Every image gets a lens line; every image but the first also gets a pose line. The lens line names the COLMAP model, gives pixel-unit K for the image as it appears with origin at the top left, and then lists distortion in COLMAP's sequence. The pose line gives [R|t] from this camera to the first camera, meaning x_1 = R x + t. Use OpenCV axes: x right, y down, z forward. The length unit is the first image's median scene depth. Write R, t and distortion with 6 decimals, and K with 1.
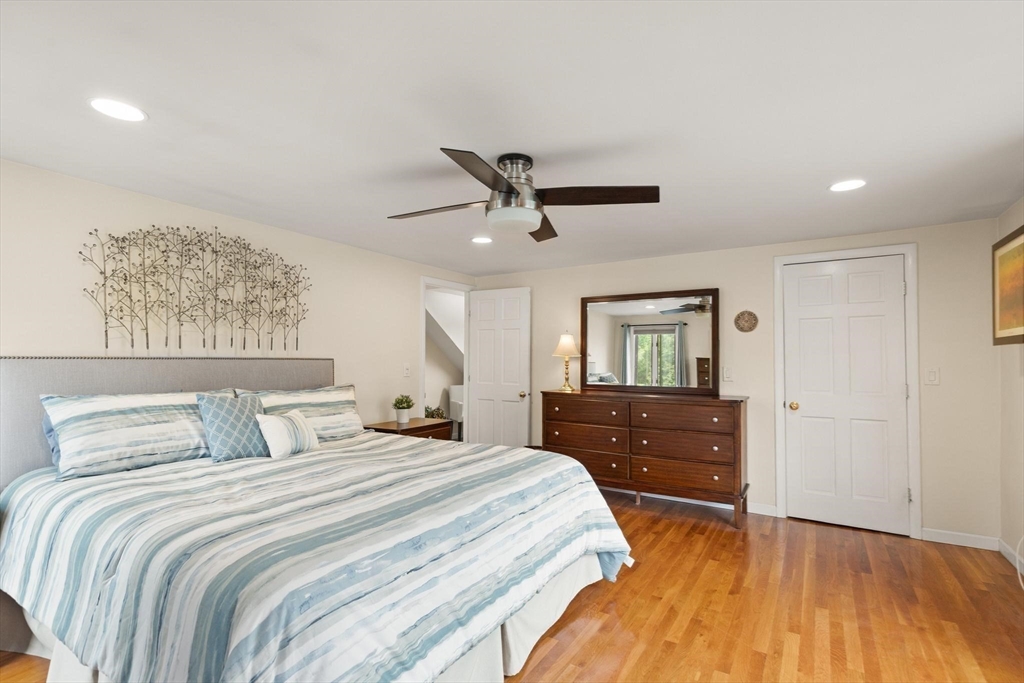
lens RADIAL K [[484.0, 0, 511.5], [0, 484.0, 363.0], [0, 0, 1]] dist [0.003330, -0.000211]
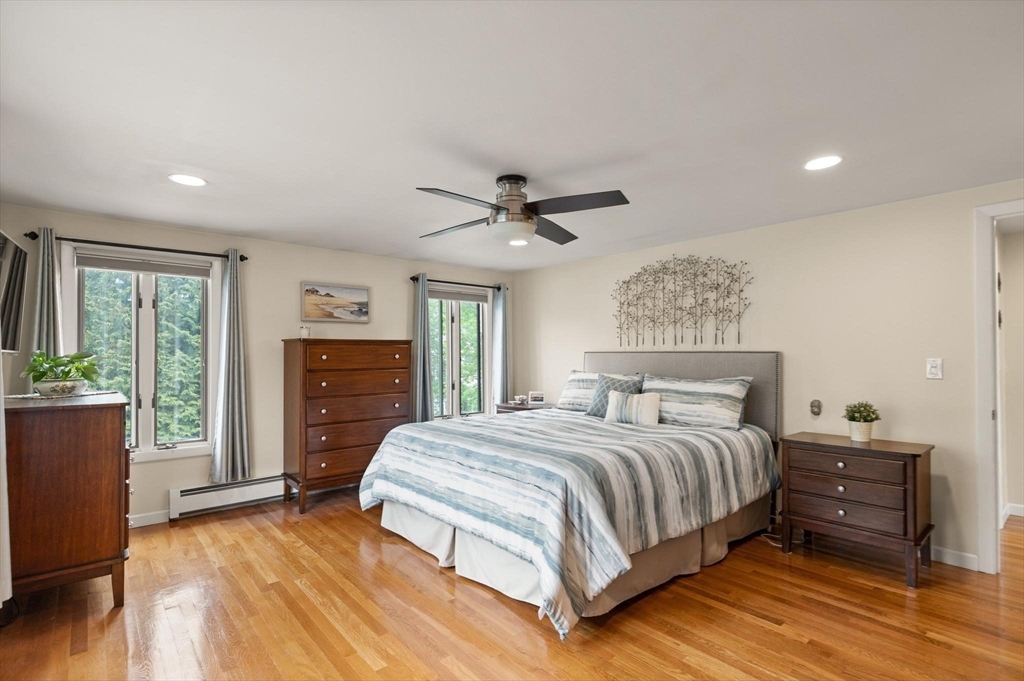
lens RADIAL K [[490.1, 0, 510.2], [0, 490.1, 348.6], [0, 0, 1]] dist [0.000834, -0.000126]
pose [[-0.286436, -0.009901, -0.958048, 0.866604], [-0.005534, 0.999947, -0.008680, -0.004688], [0.958083, 0.002815, -0.286476, 1.003593]]
